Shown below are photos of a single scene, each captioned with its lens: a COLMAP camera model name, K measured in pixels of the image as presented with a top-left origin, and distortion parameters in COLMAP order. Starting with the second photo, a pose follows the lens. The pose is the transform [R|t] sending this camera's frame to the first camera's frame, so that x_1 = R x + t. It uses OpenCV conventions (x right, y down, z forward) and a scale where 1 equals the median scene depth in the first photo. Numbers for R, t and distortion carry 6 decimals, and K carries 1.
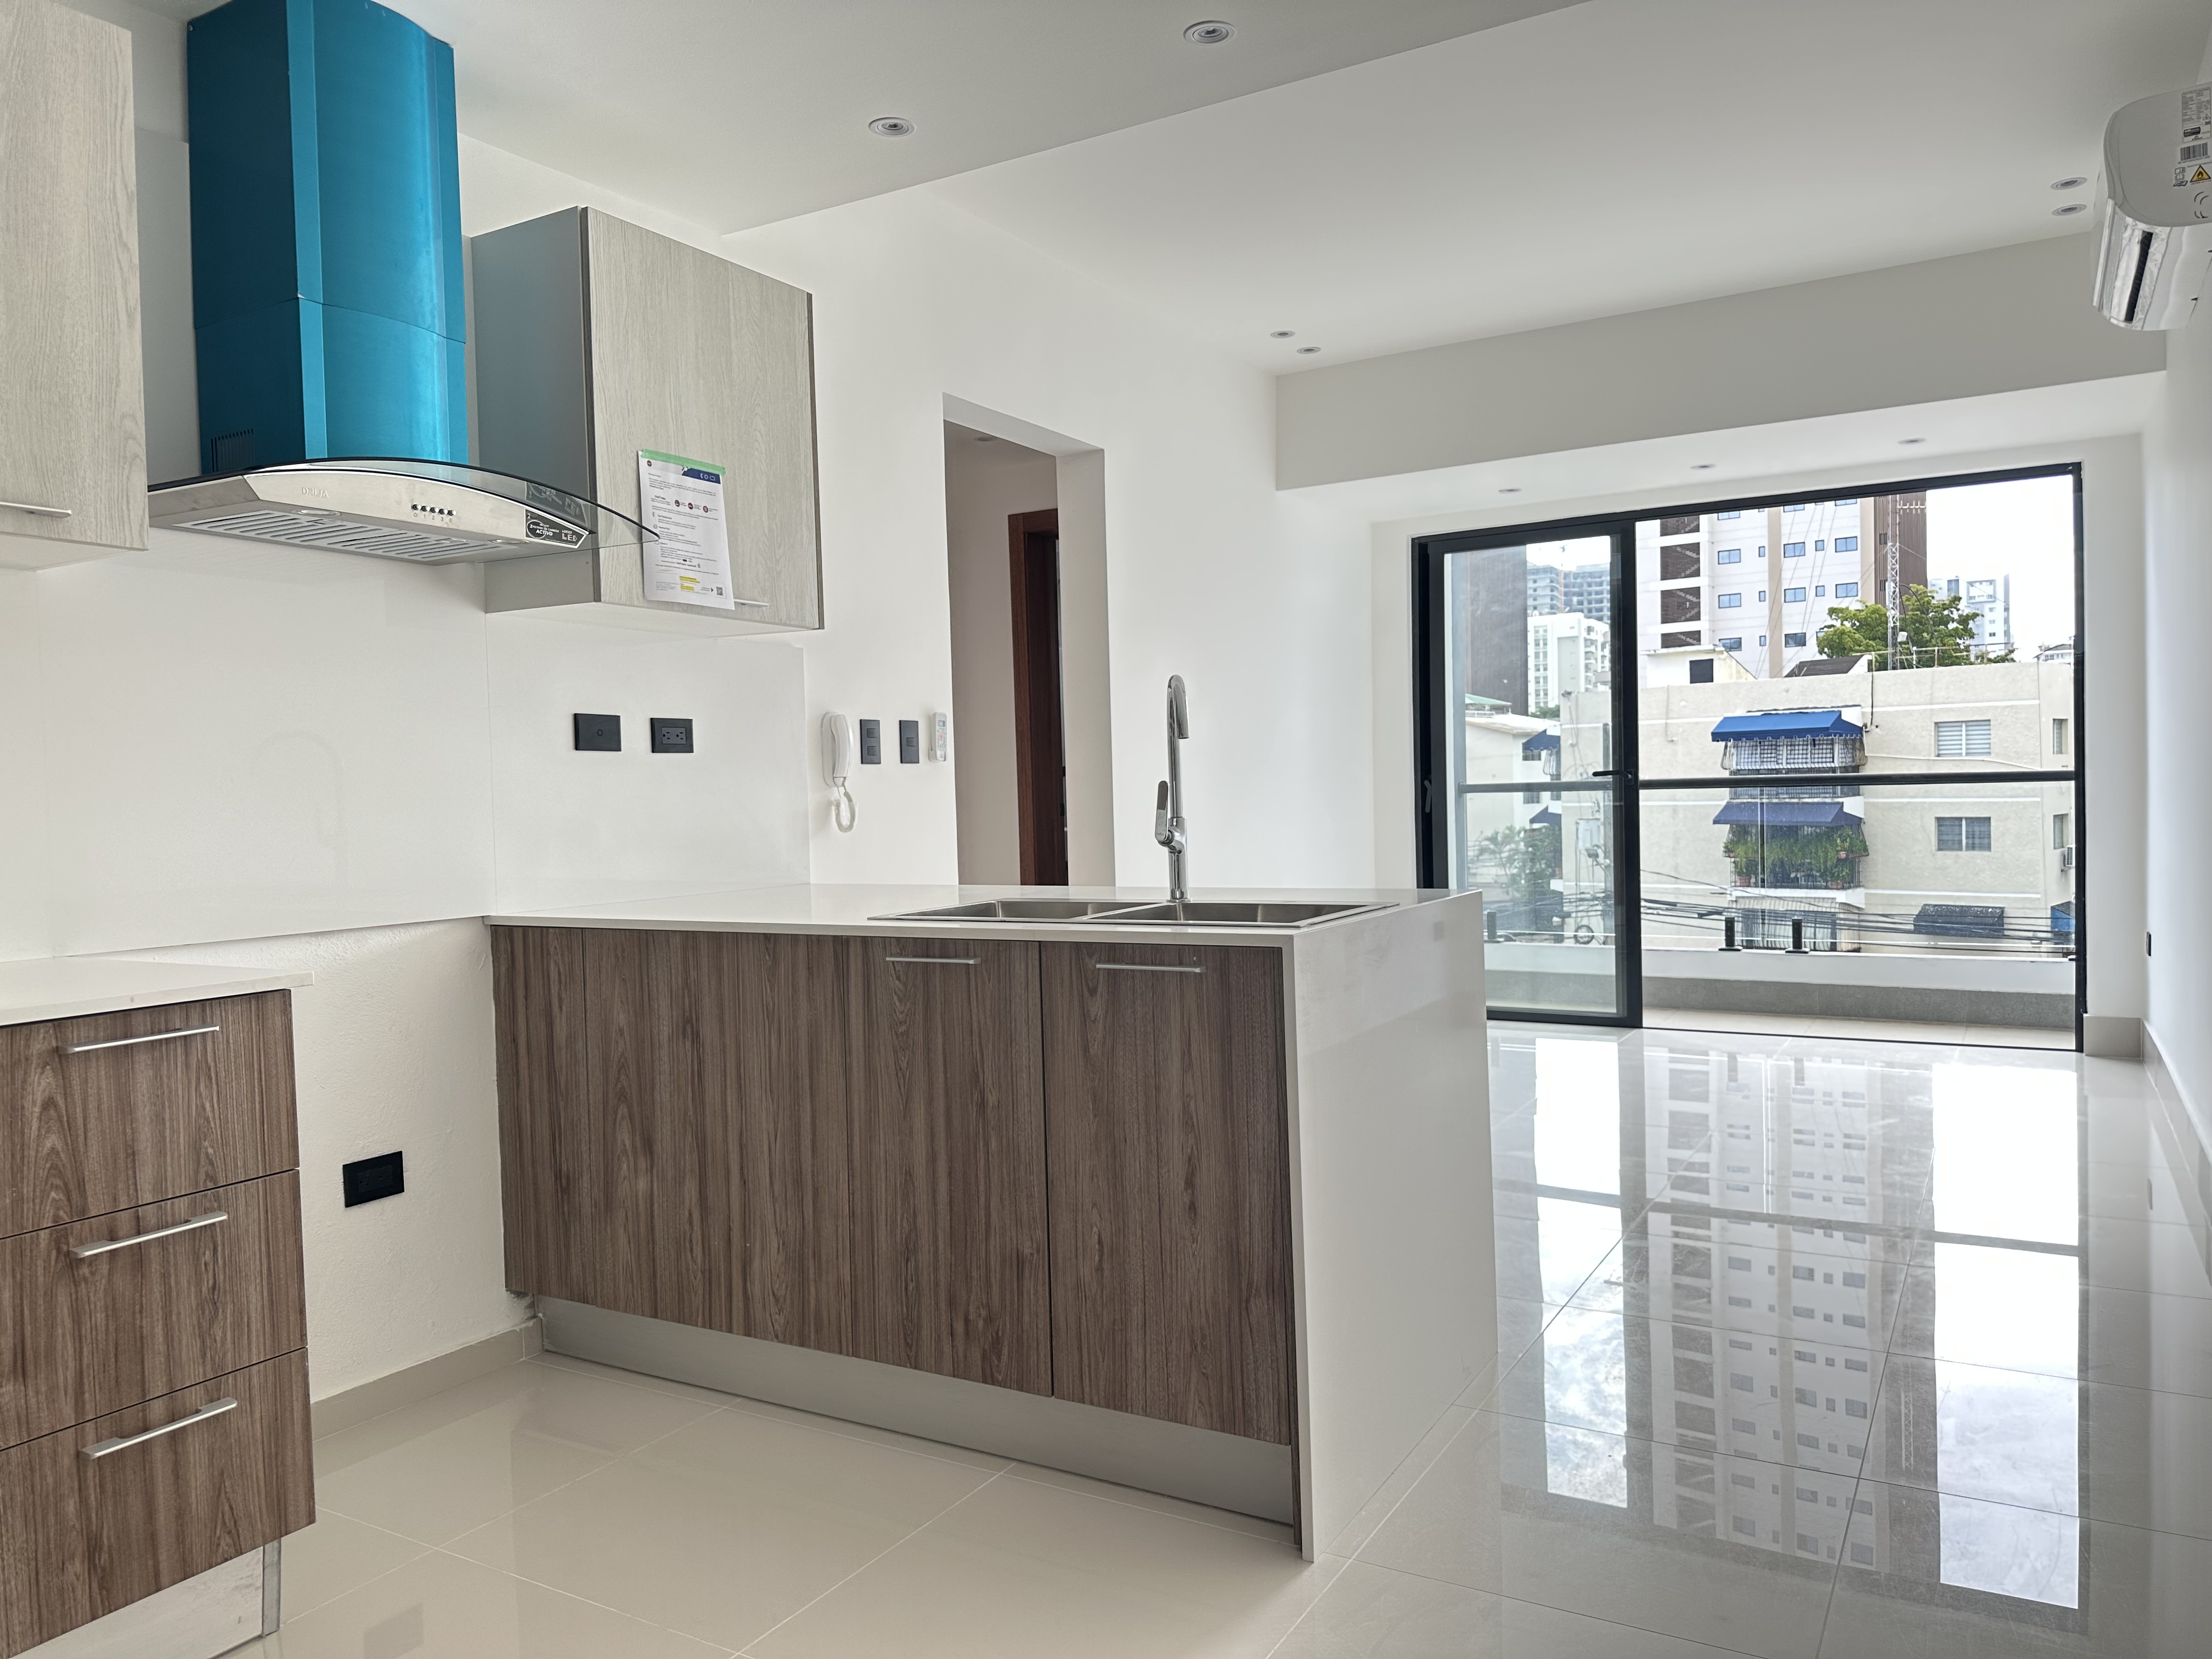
lens RADIAL K [[1554.3, 0, 1108.2], [0, 1554.3, 836.2], [0, 0, 1]] dist [0.005458, 0.001124]
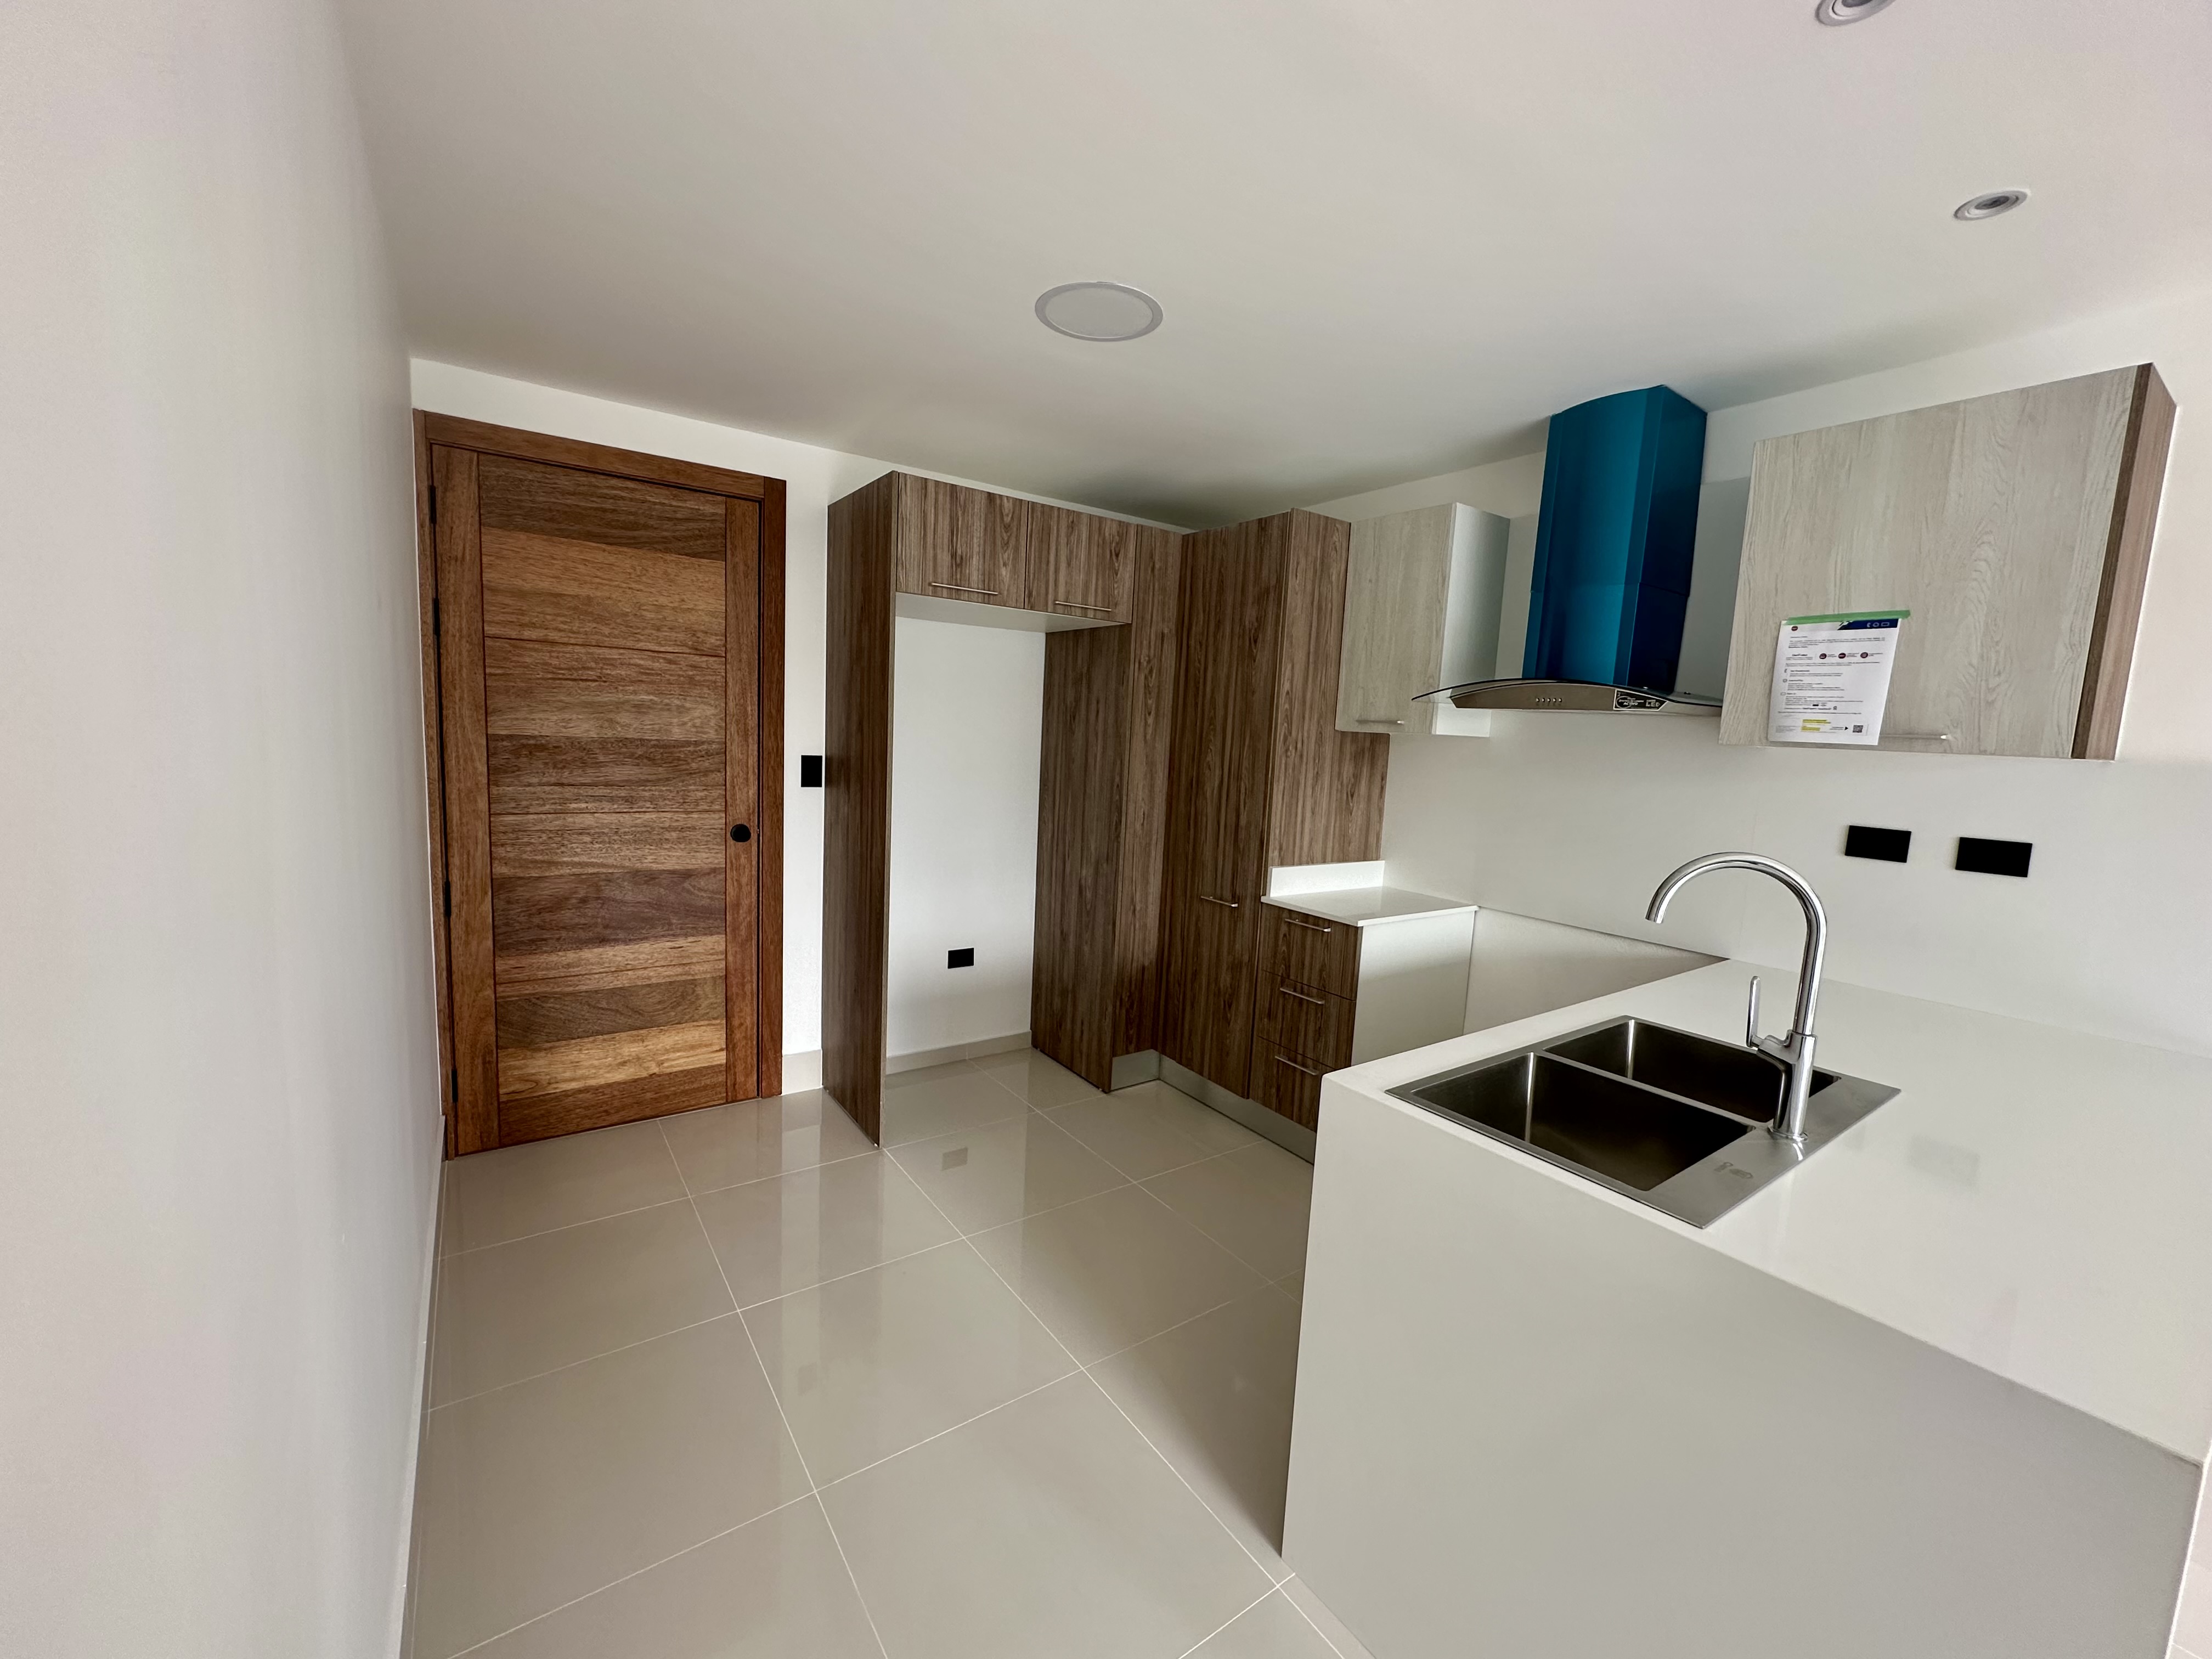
lens RADIAL K [[881.8, 0, 1109.0], [0, 881.8, 825.4], [0, 0, 1]] dist [0.000055, 0.000004]
pose [[-0.415638, 0.097405, -0.904299, 0.567276], [-0.068722, 0.988043, 0.138012, -0.145007], [0.906930, 0.119508, -0.403975, 0.808100]]
